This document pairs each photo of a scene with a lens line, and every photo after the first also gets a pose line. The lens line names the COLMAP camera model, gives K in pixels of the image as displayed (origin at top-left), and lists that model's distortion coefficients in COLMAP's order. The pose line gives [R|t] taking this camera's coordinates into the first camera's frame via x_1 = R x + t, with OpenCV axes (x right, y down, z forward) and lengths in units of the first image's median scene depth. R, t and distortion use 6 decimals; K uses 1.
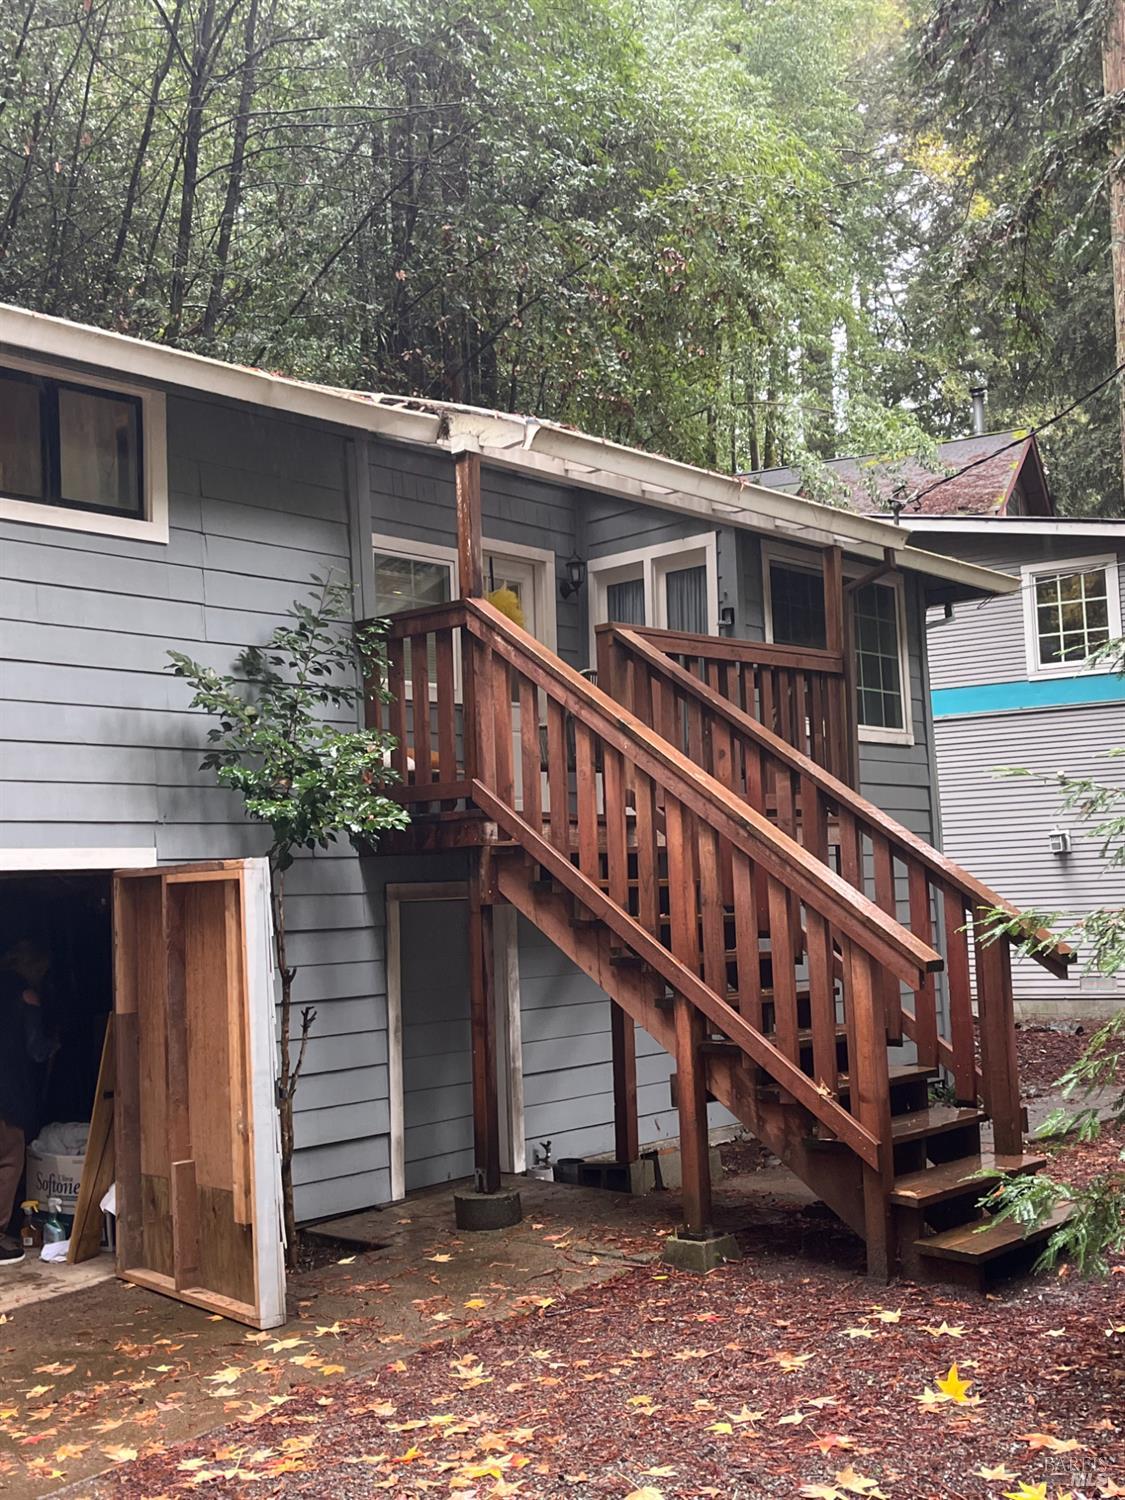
lens RADIAL K [[1600.2, 0, 561.2], [0, 1600.2, 741.9], [0, 0, 1]] dist [0.072906, 0.000000]
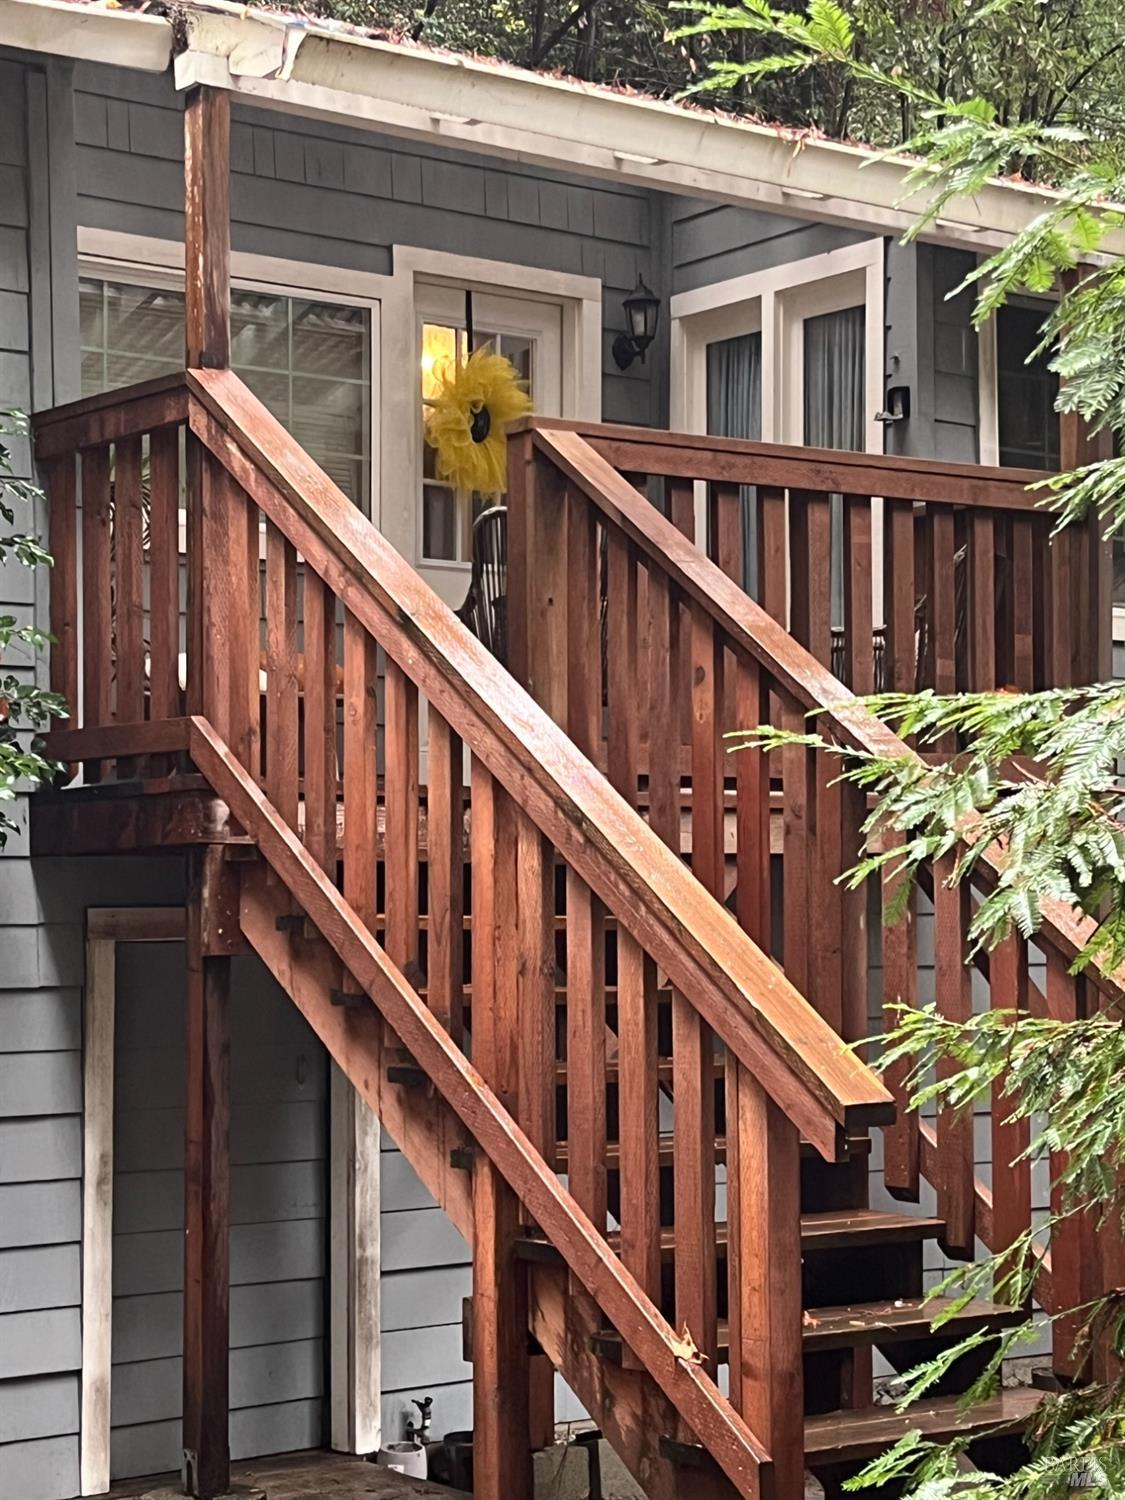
lens RADIAL K [[2897.1, 0, 562.8], [0, 2897.1, 756.4], [0, 0, 1]] dist [0.097015, 0.000000]
pose [[0.986307, 0.021123, -0.163561, 0.207376], [-0.013885, 0.998878, 0.045267, -0.007821], [0.164334, -0.042376, 0.985494, 0.076406]]
